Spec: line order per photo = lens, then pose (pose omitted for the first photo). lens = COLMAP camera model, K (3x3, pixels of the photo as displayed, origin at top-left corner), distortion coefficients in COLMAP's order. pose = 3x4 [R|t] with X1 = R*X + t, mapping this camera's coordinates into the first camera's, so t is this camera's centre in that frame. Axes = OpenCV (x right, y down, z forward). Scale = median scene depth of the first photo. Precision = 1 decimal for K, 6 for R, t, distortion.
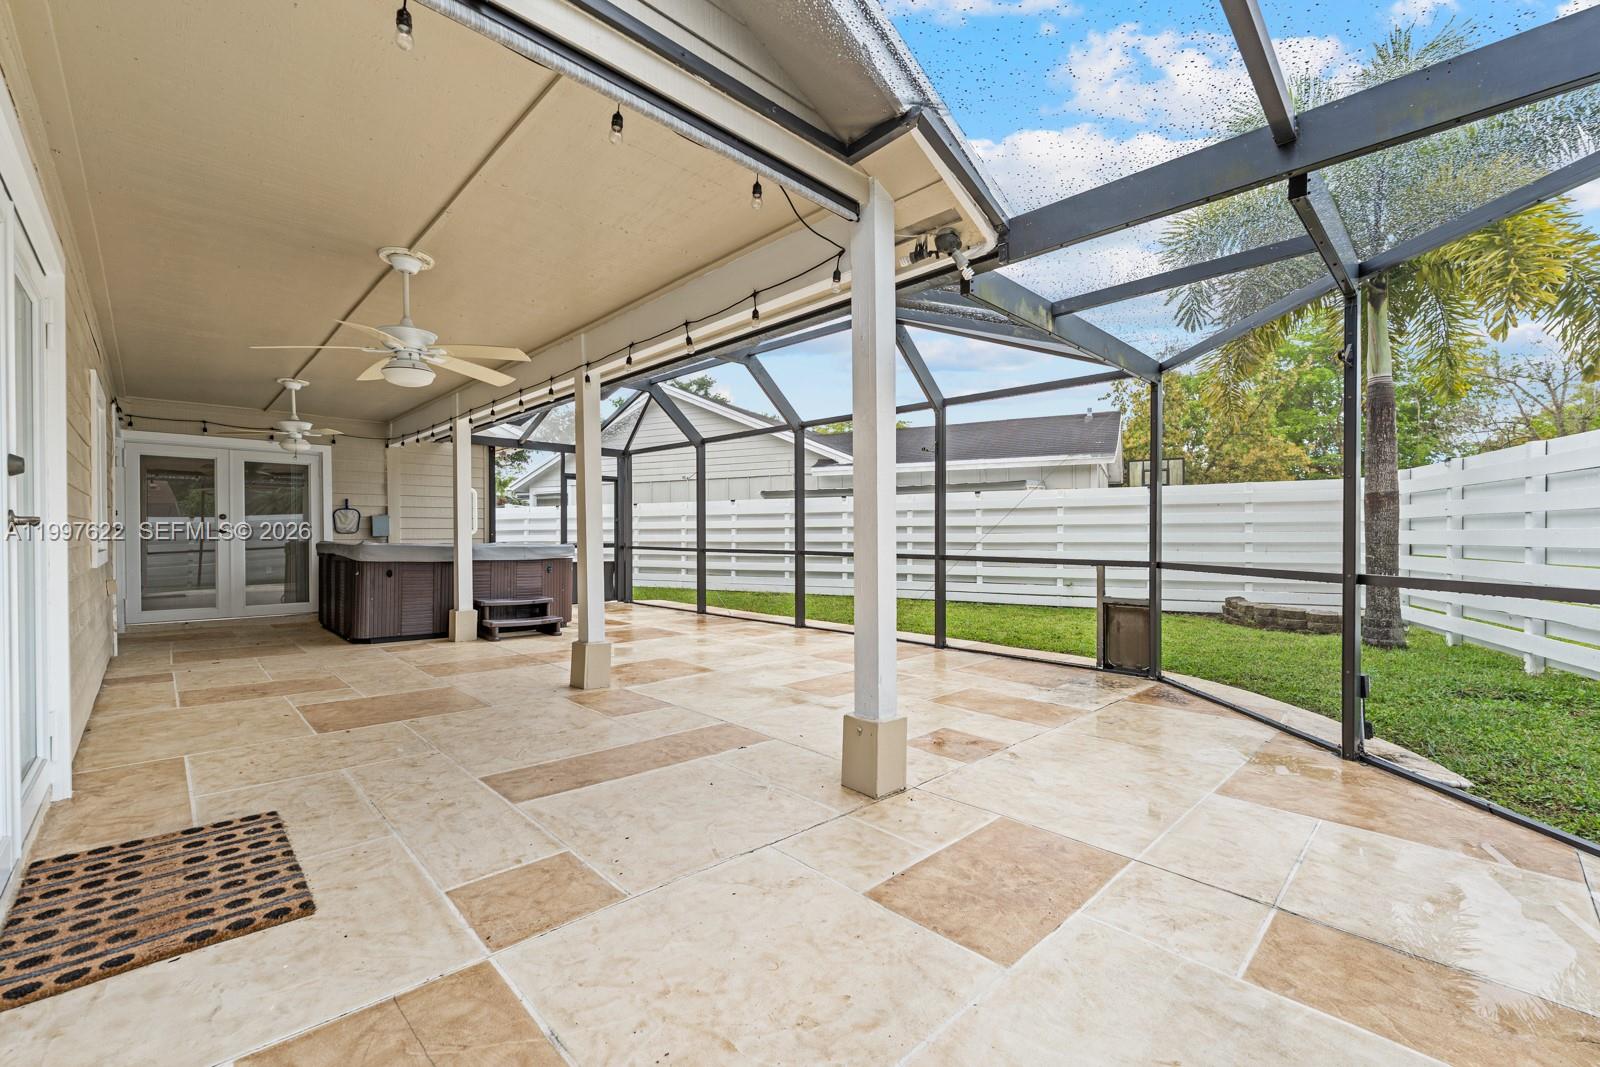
lens RADIAL K [[656.4, 0, 799.8], [0, 656.4, 537.5], [0, 0, 1]] dist [0.001010, 0.000089]
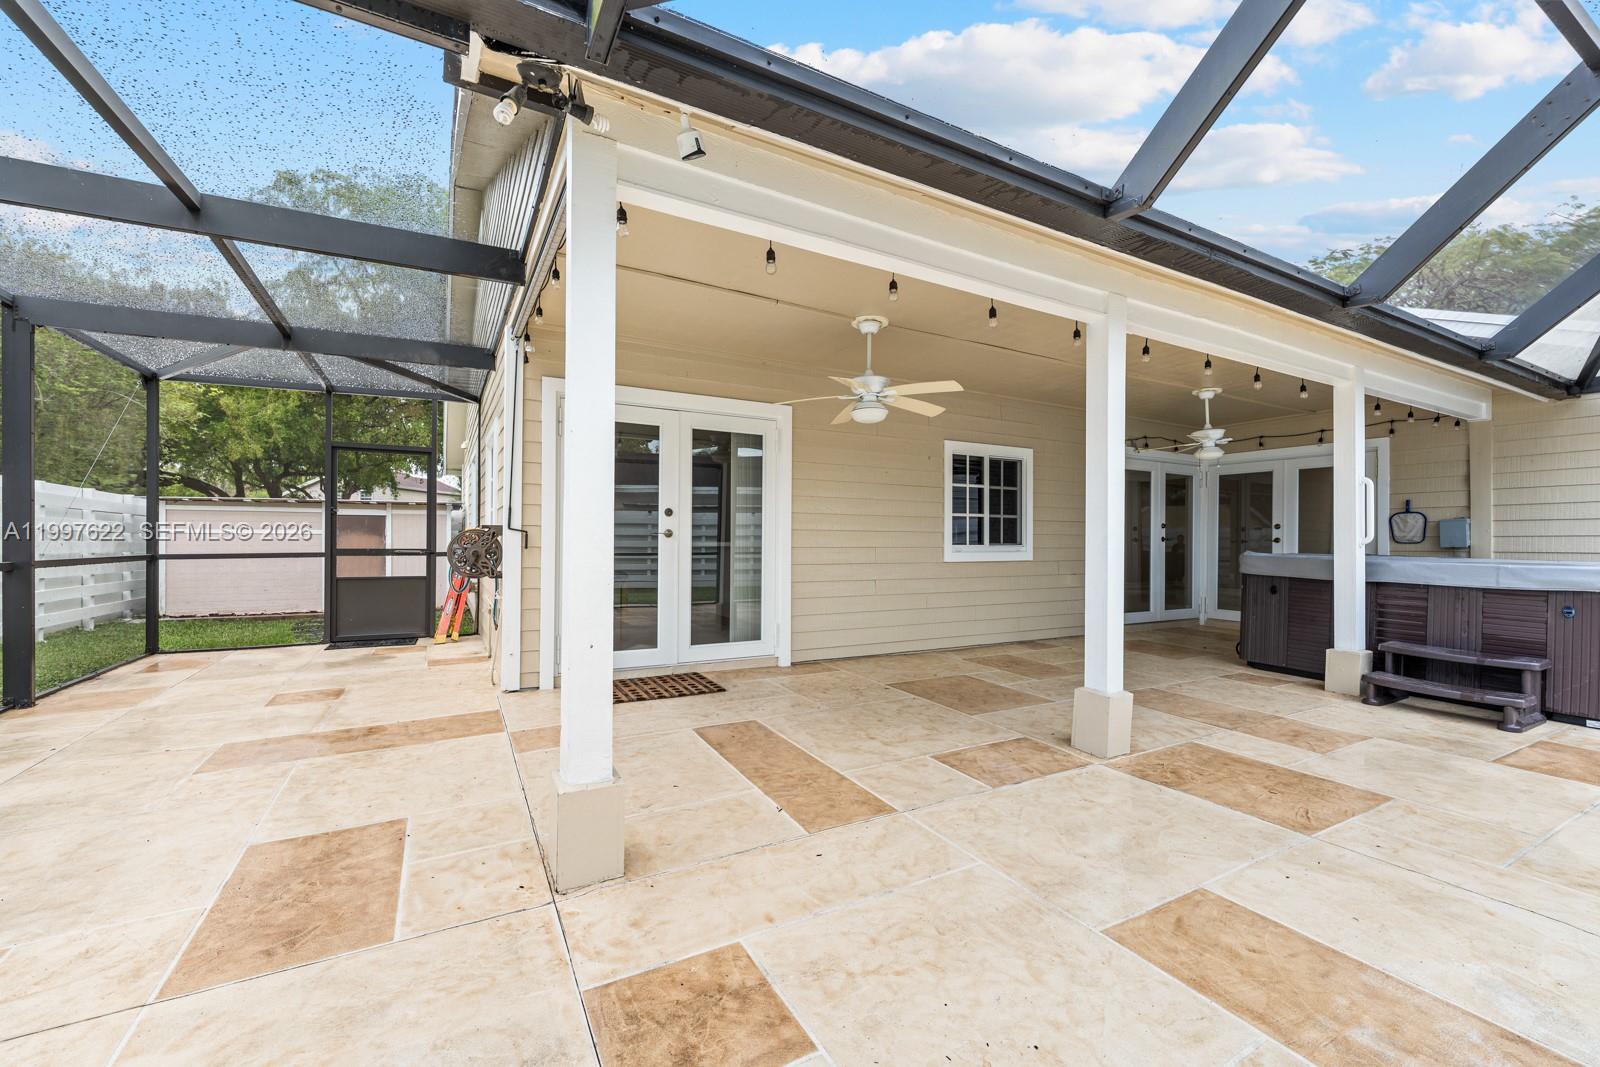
lens RADIAL K [[650.8, 0, 794.8], [0, 650.8, 539.1], [0, 0, 1]] dist [-0.001912, -0.000270]
pose [[-0.266939, -0.003479, -0.963707, 0.684023], [-0.013565, 0.999908, 0.000147, -0.003669], [0.963618, 0.013112, -0.266961, 1.266810]]
